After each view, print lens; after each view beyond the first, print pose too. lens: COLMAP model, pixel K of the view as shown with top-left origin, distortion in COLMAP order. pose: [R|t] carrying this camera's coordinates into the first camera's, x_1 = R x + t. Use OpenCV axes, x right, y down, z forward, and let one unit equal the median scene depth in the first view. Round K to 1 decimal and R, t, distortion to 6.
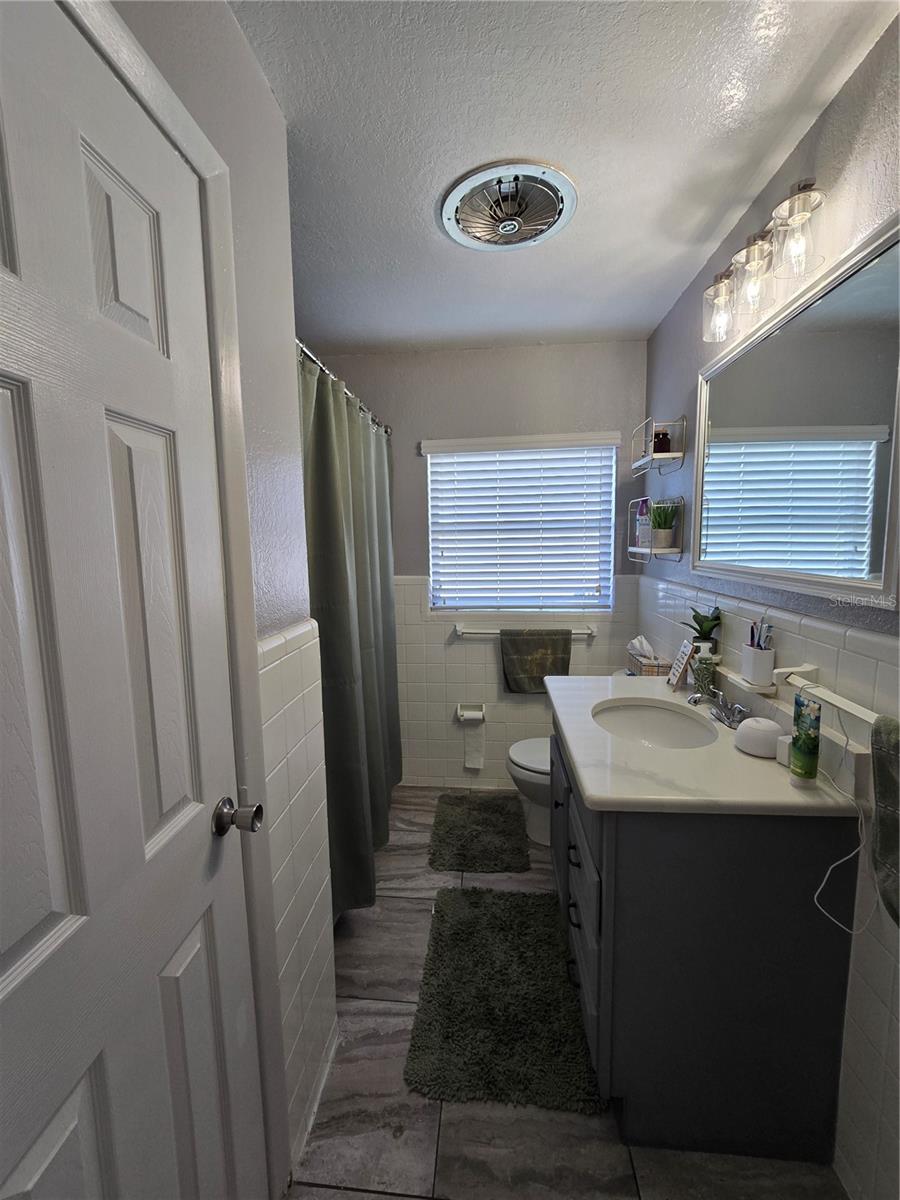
lens RADIAL K [[495.5, 0, 451.5], [0, 495.5, 602.3], [0, 0, 1]] dist [-0.006289, 0.001452]
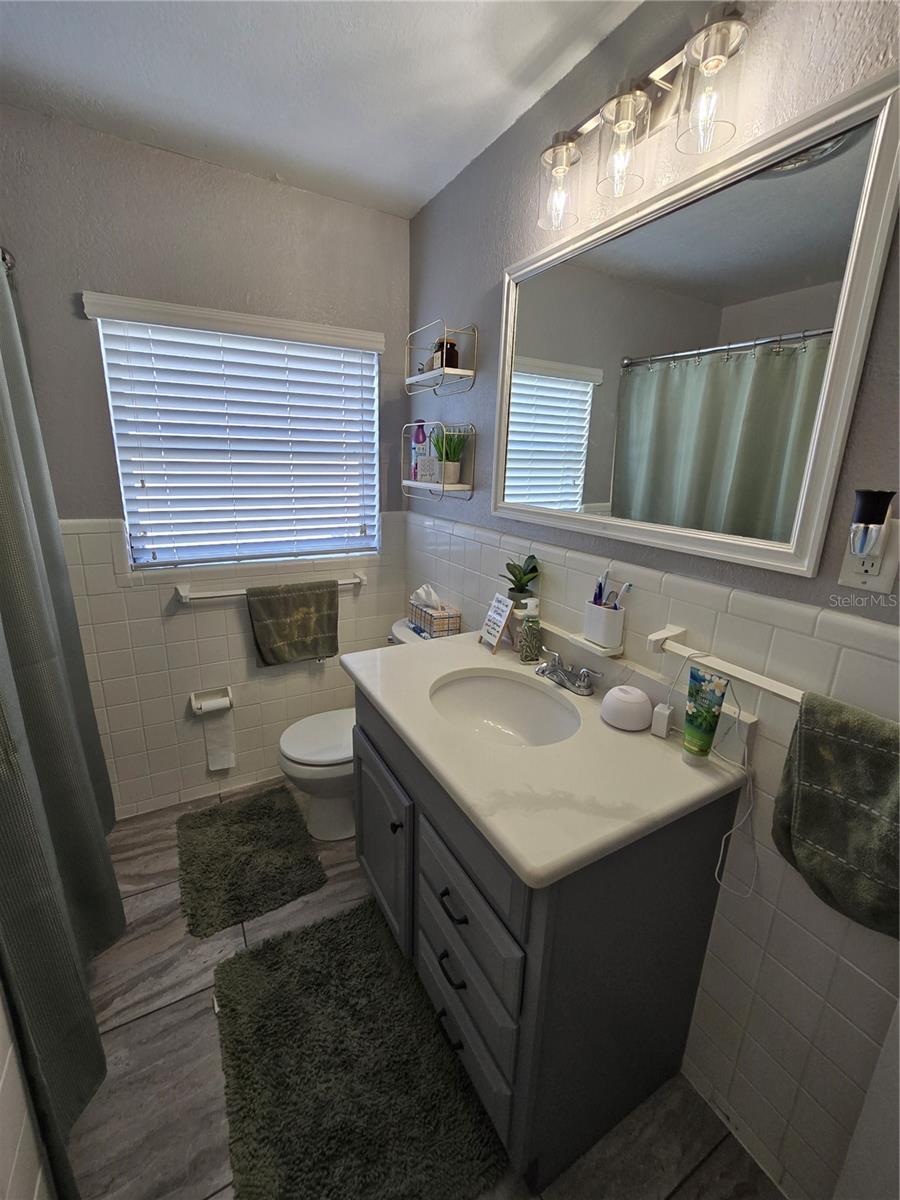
lens RADIAL K [[495.5, 0, 448.5], [0, 495.5, 594.9], [0, 0, 1]] dist [-0.006289, 0.001452]
pose [[0.826484, -0.111179, 0.551873, -0.068141], [0.031767, 0.987953, 0.151456, -0.042903], [-0.562063, -0.107644, 0.820060, 0.236211]]
